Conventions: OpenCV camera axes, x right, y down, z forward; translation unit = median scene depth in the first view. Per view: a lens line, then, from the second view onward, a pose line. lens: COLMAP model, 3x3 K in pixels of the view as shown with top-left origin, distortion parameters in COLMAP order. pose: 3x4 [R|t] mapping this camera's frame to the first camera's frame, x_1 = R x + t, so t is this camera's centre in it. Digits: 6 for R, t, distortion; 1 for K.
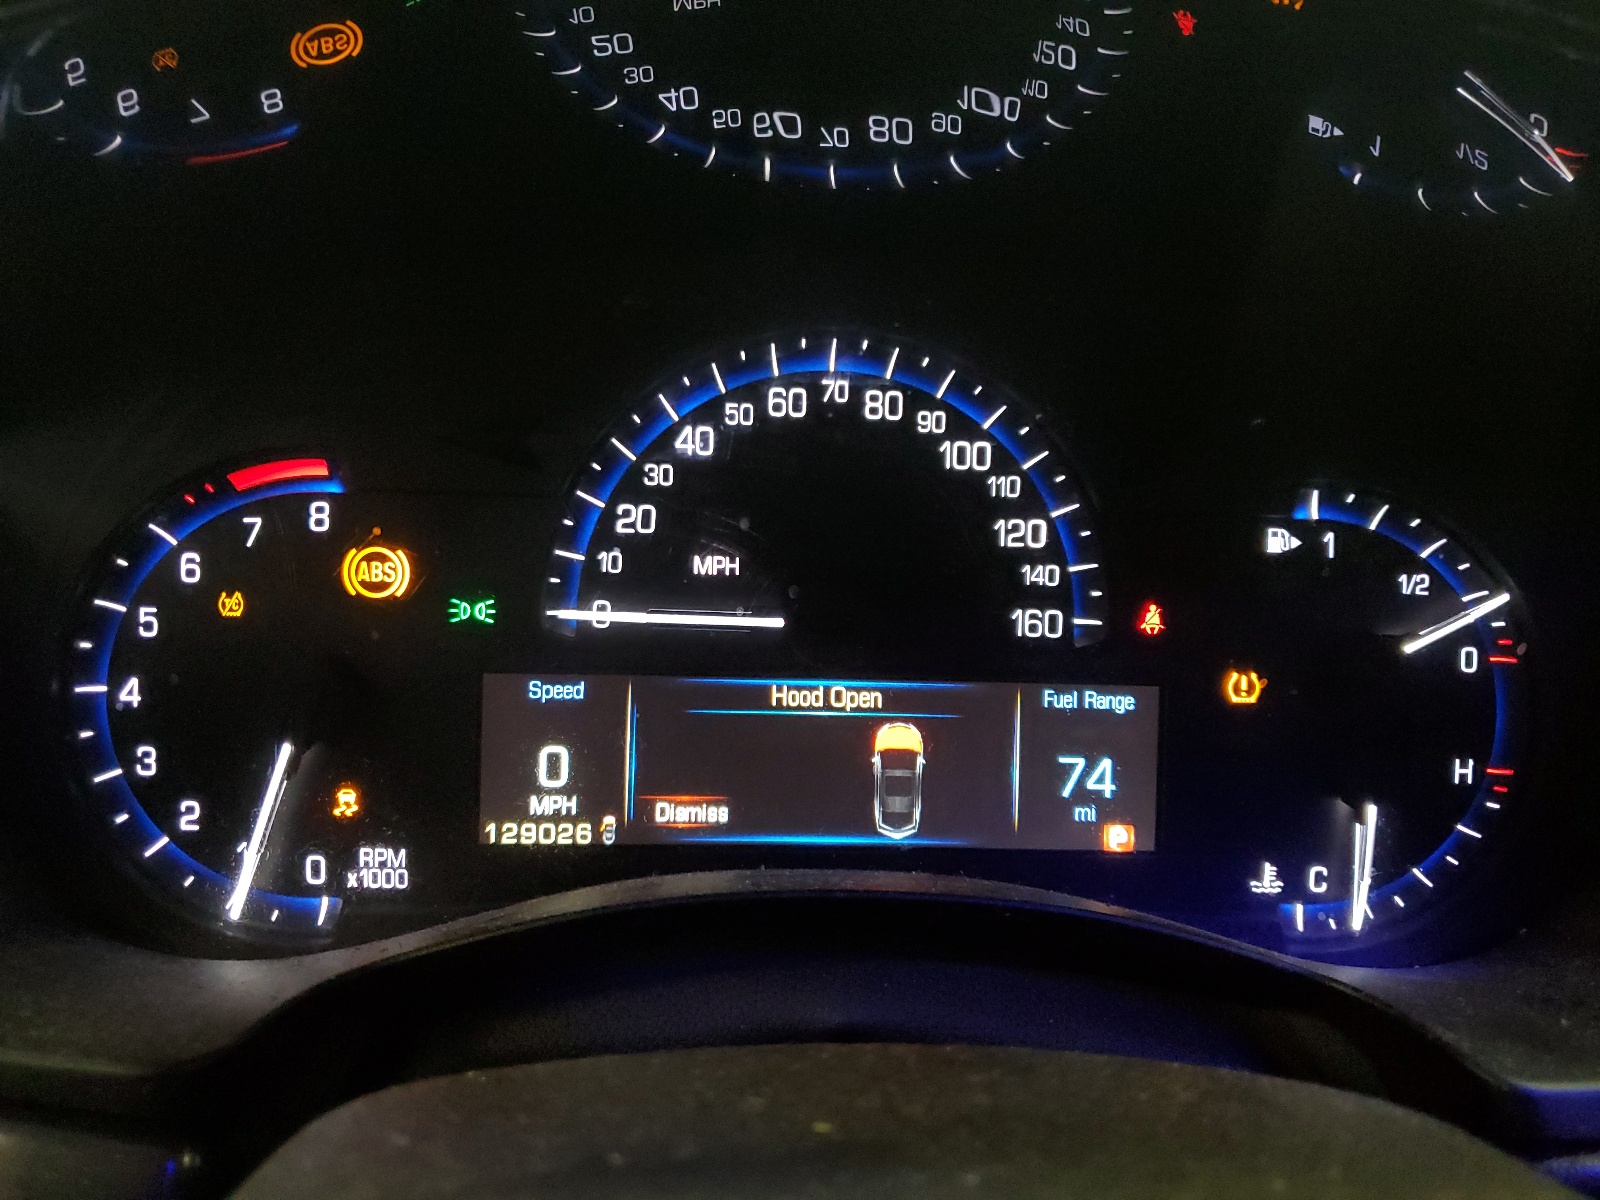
lens RADIAL K [[1214.2, 0, 798.9], [0, 1214.2, 596.0], [0, 0, 1]] dist [-0.004838, 0.000177]
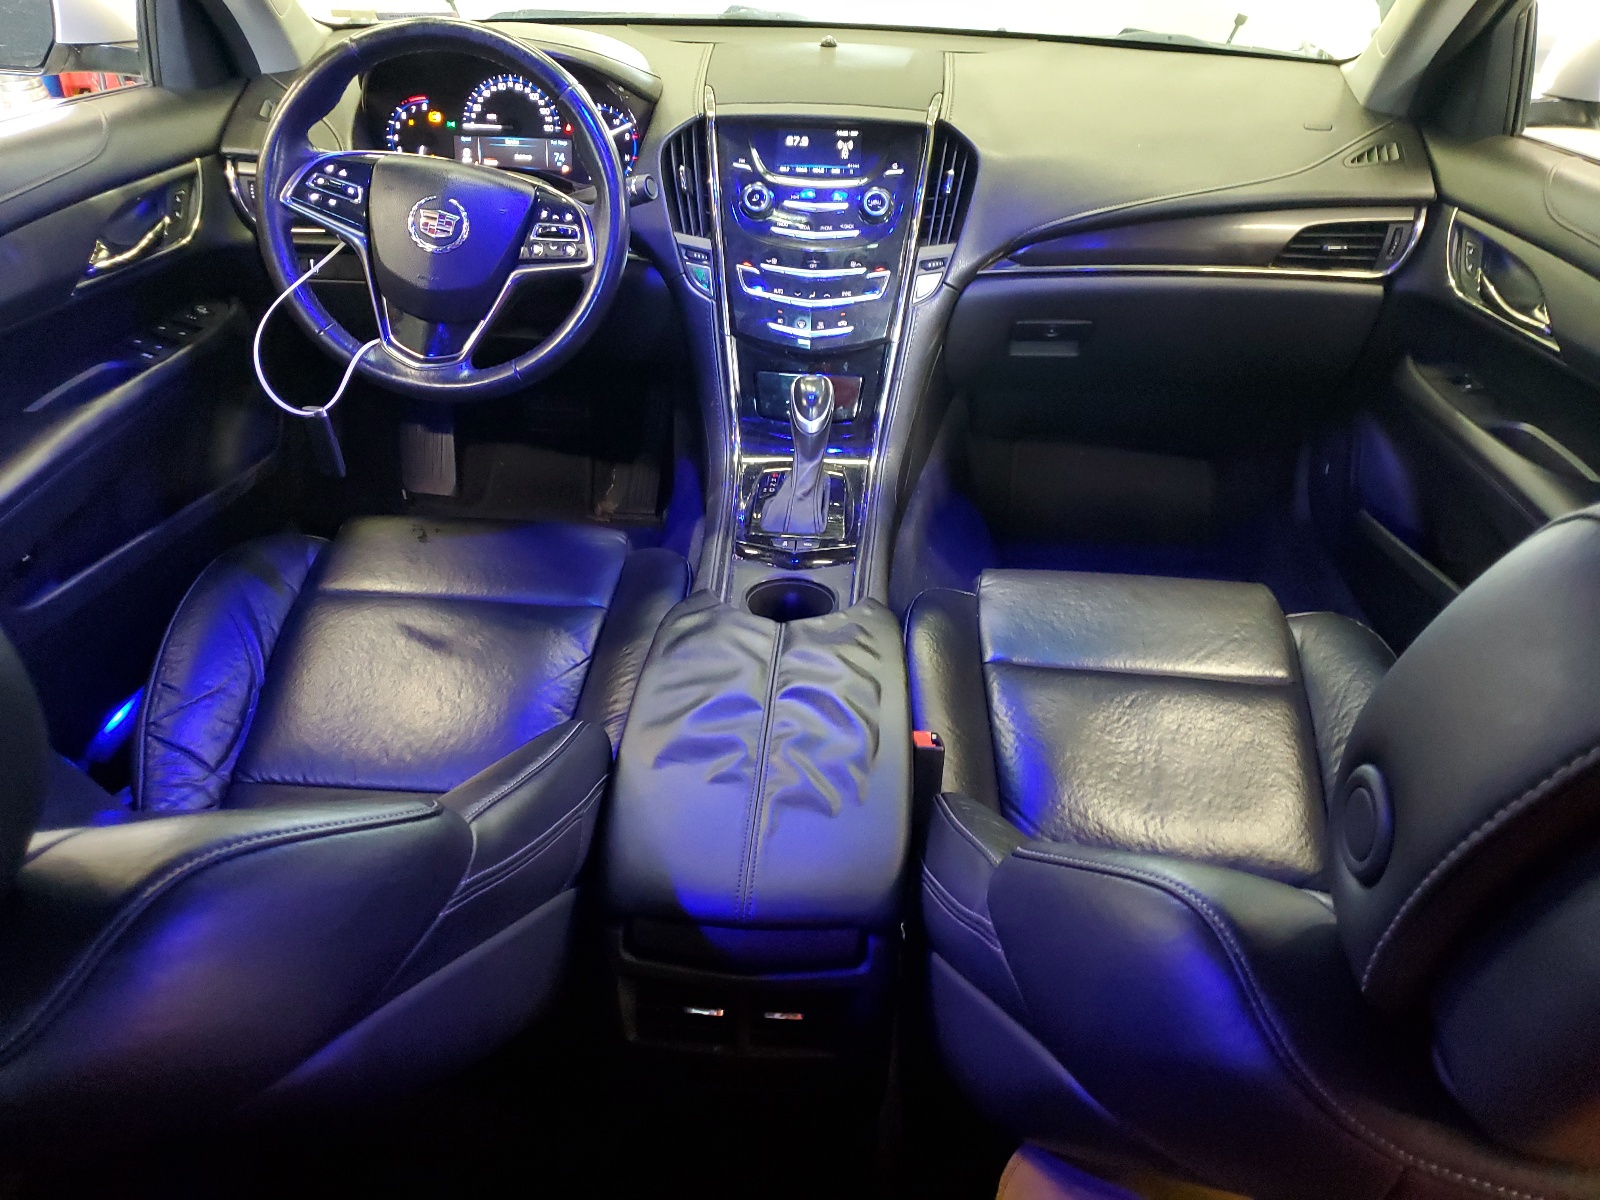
lens RADIAL K [[1214.2, 0, 793.6], [0, 1214.2, 603.0], [0, 0, 1]] dist [-0.004838, 0.000177]
pose [[0.954728, -0.096744, 0.281308, -0.550216], [-0.006668, 0.938444, 0.345367, 0.145084], [-0.297404, -0.331608, 0.895314, -5.428226]]
